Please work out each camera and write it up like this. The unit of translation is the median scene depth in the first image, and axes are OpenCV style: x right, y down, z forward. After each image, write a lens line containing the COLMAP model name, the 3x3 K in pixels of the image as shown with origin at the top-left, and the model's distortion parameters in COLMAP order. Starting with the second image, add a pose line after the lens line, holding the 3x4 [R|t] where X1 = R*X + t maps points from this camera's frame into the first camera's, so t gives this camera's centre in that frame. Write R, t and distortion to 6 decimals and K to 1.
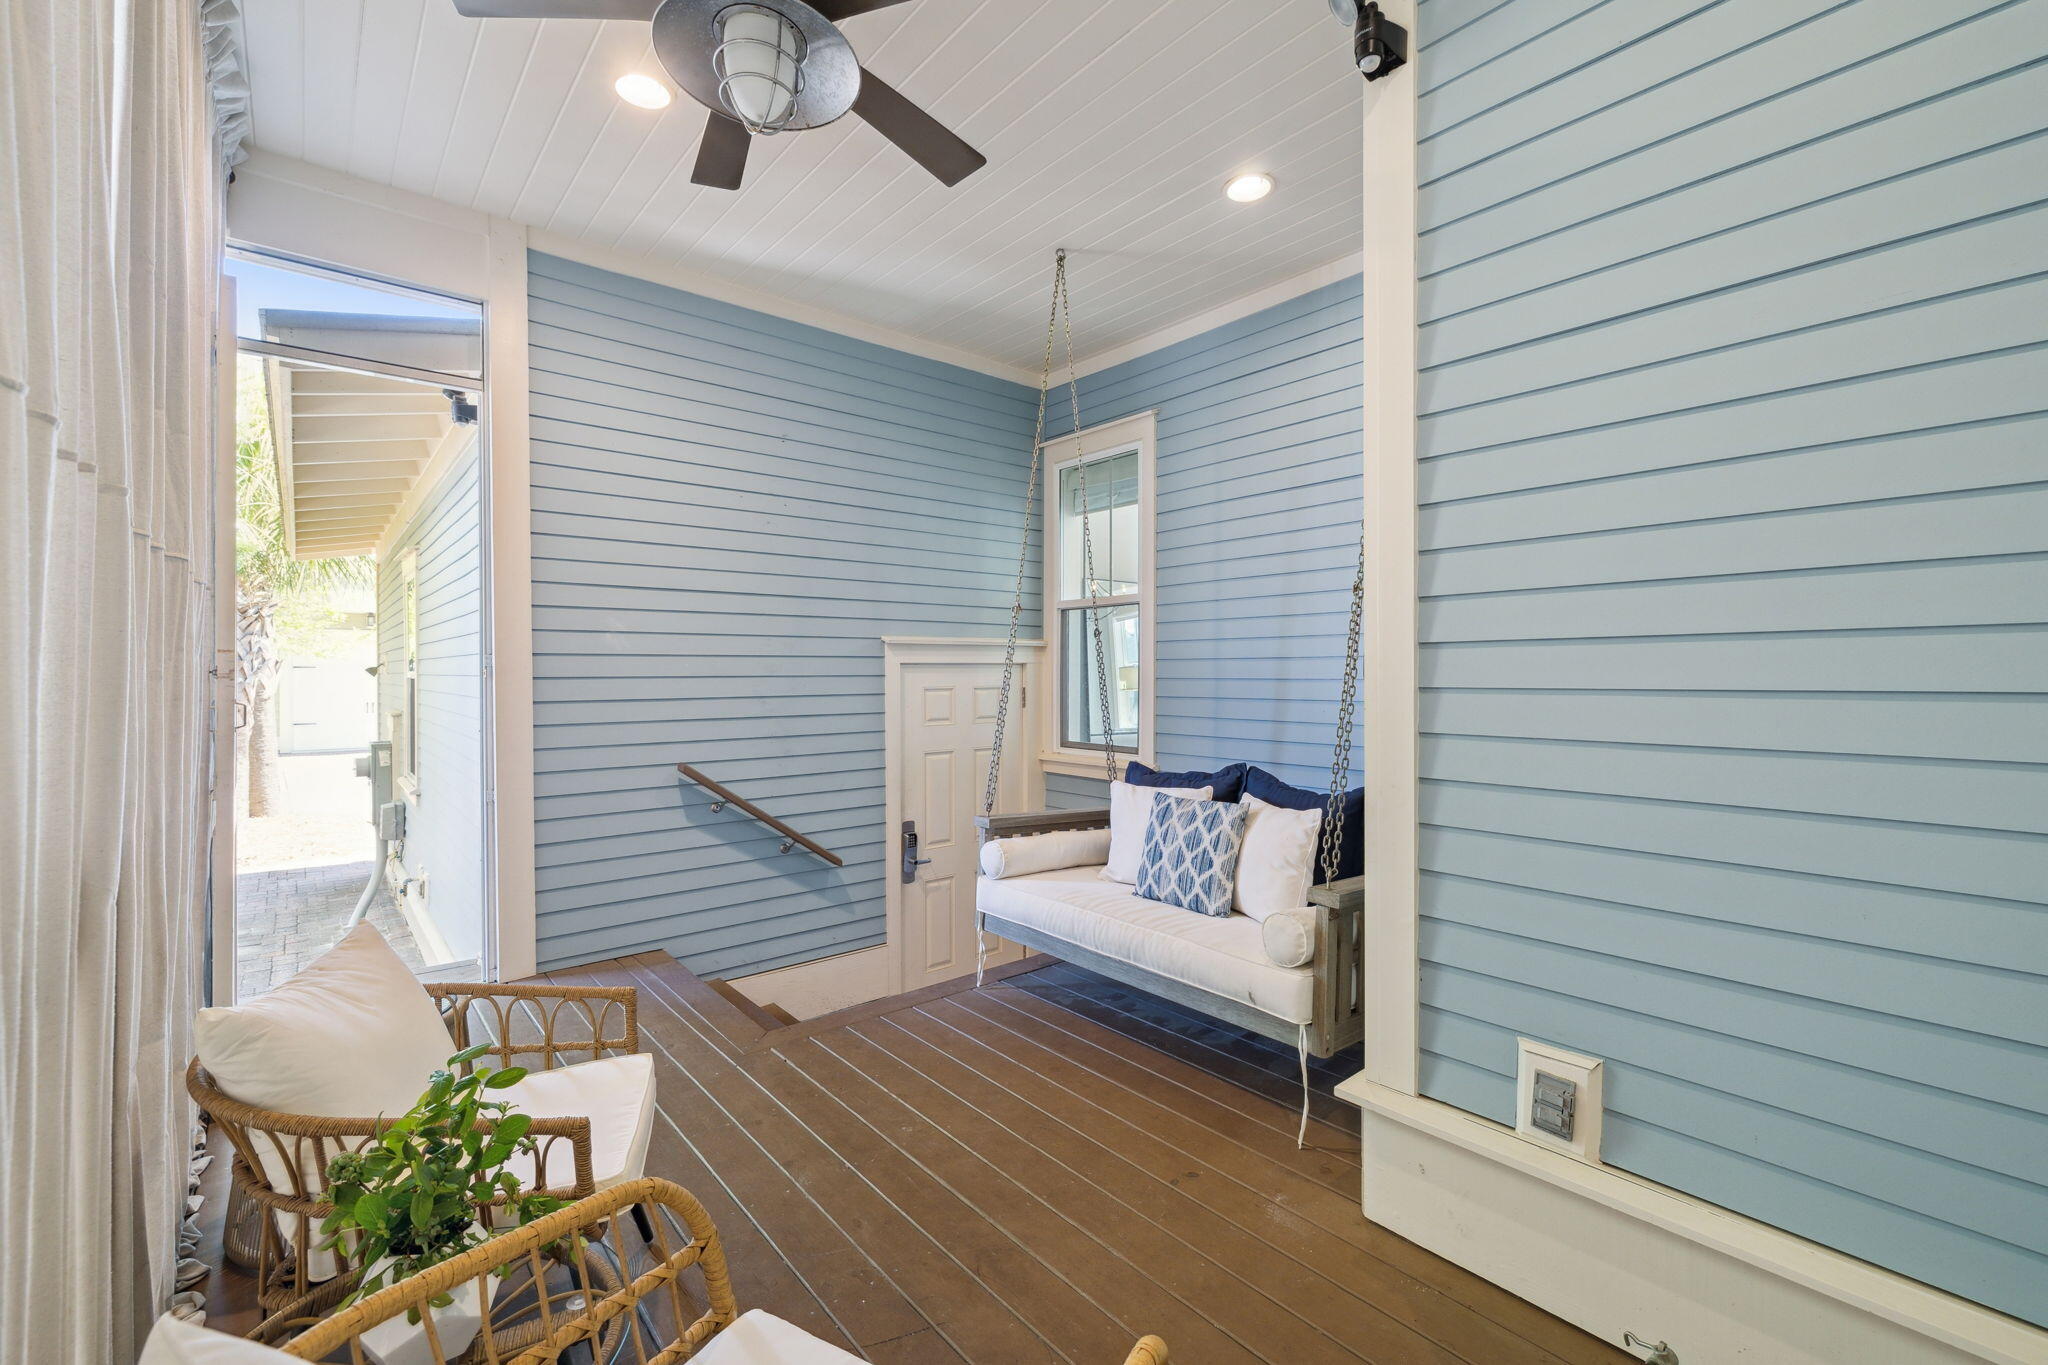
lens RADIAL K [[860.2, 0, 1027.1], [0, 860.2, 669.2], [0, 0, 1]] dist [-0.000796, -0.000262]
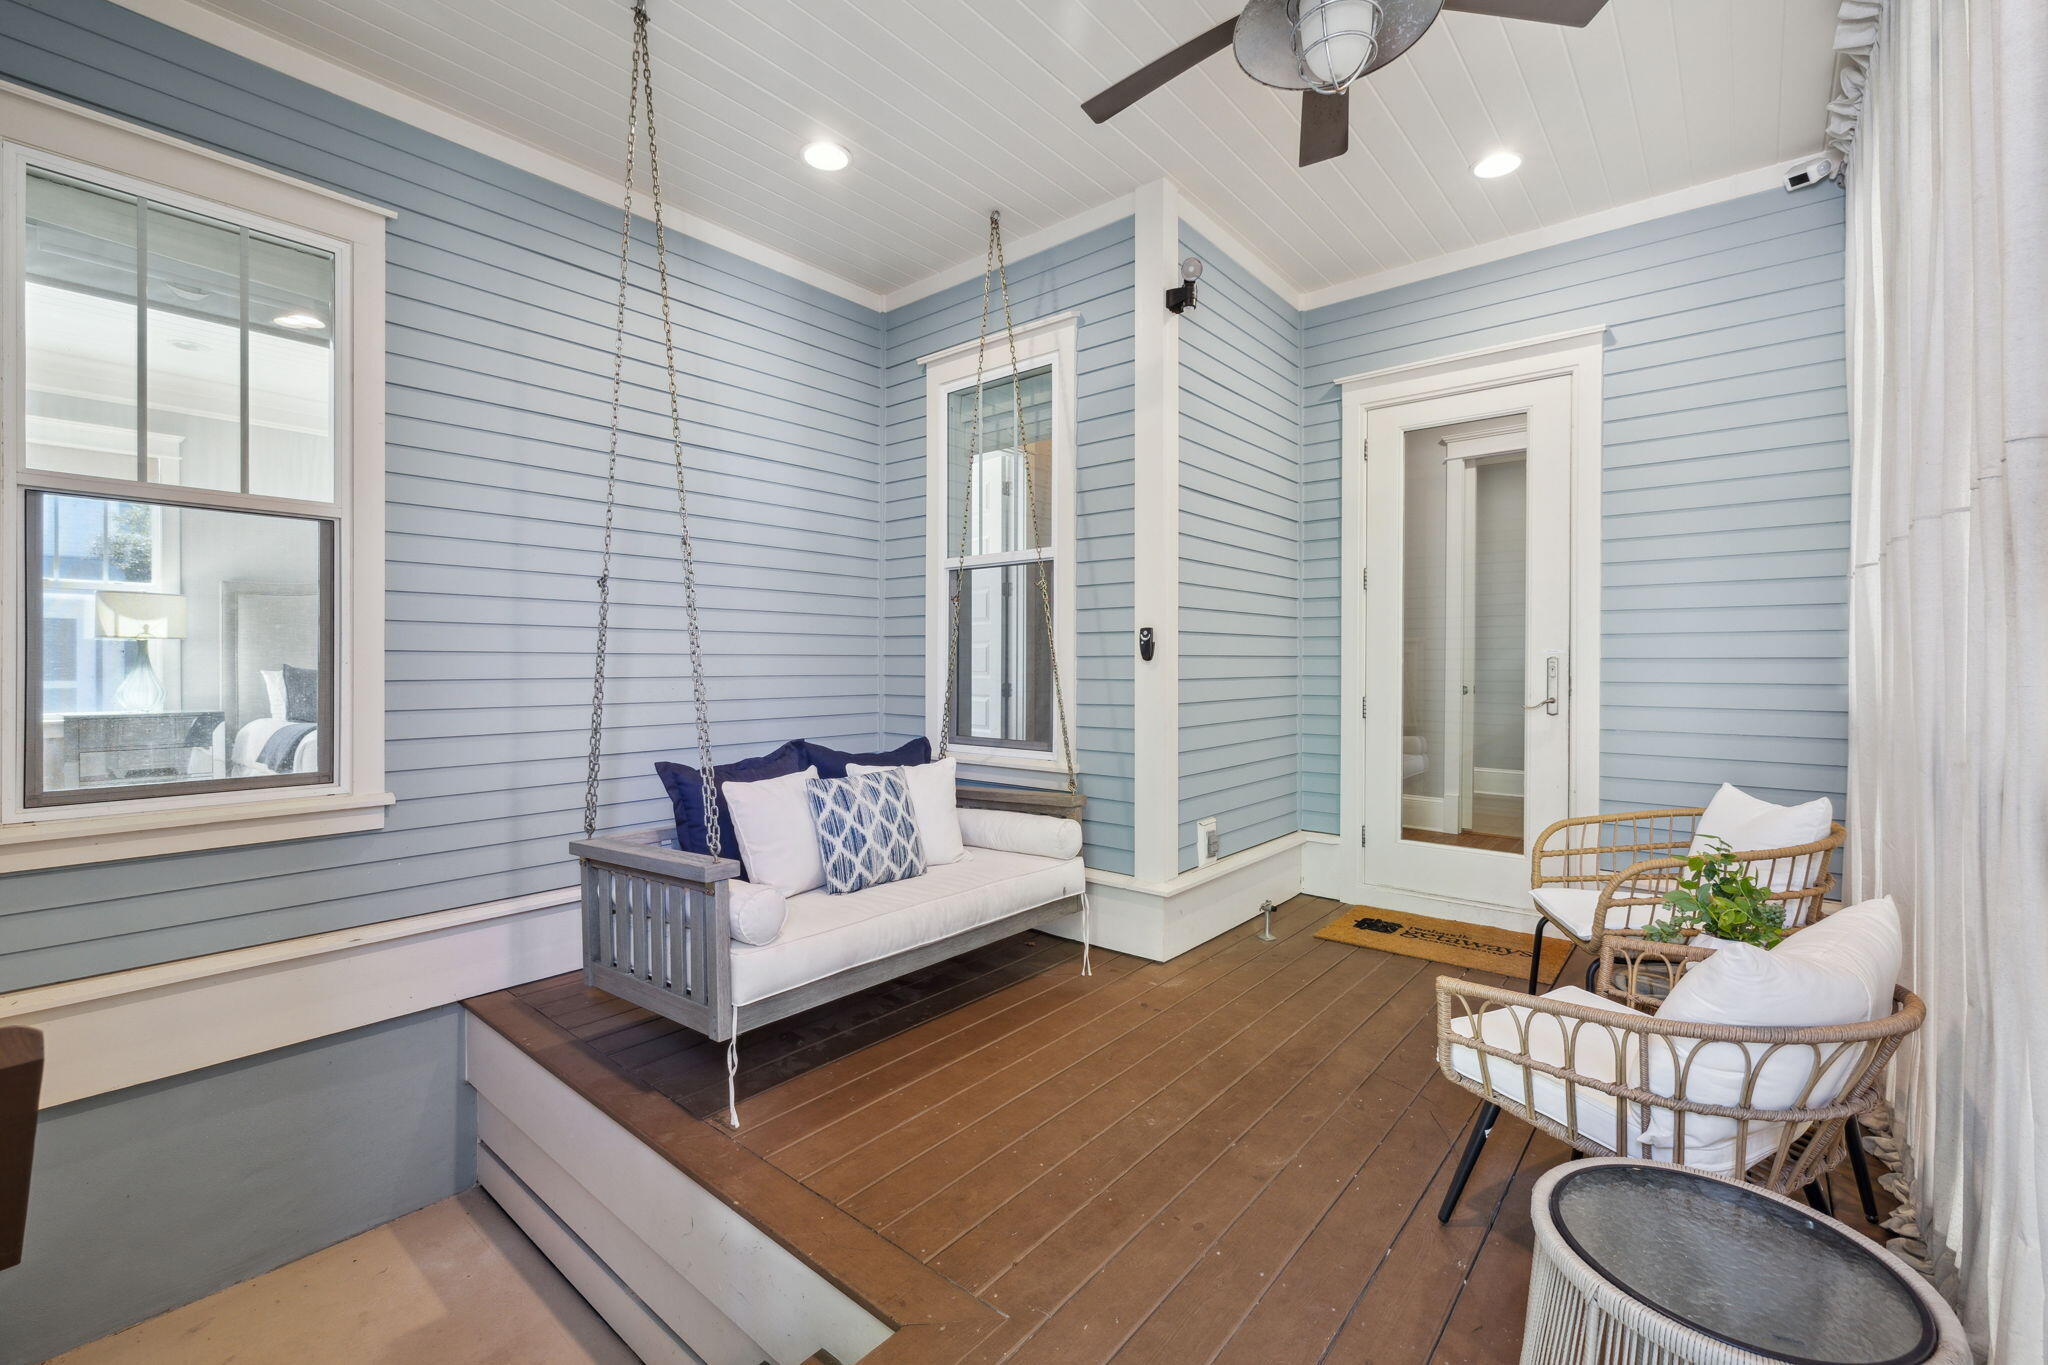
lens RADIAL K [[856.7, 0, 1032.3], [0, 856.7, 675.8], [0, 0, 1]] dist [0.000038, 0.000163]
pose [[-0.184701, 0.017057, 0.982647, -0.796328], [0.004181, 0.999854, -0.016569, 0.057849], [-0.982786, 0.001048, -0.184745, 1.005431]]
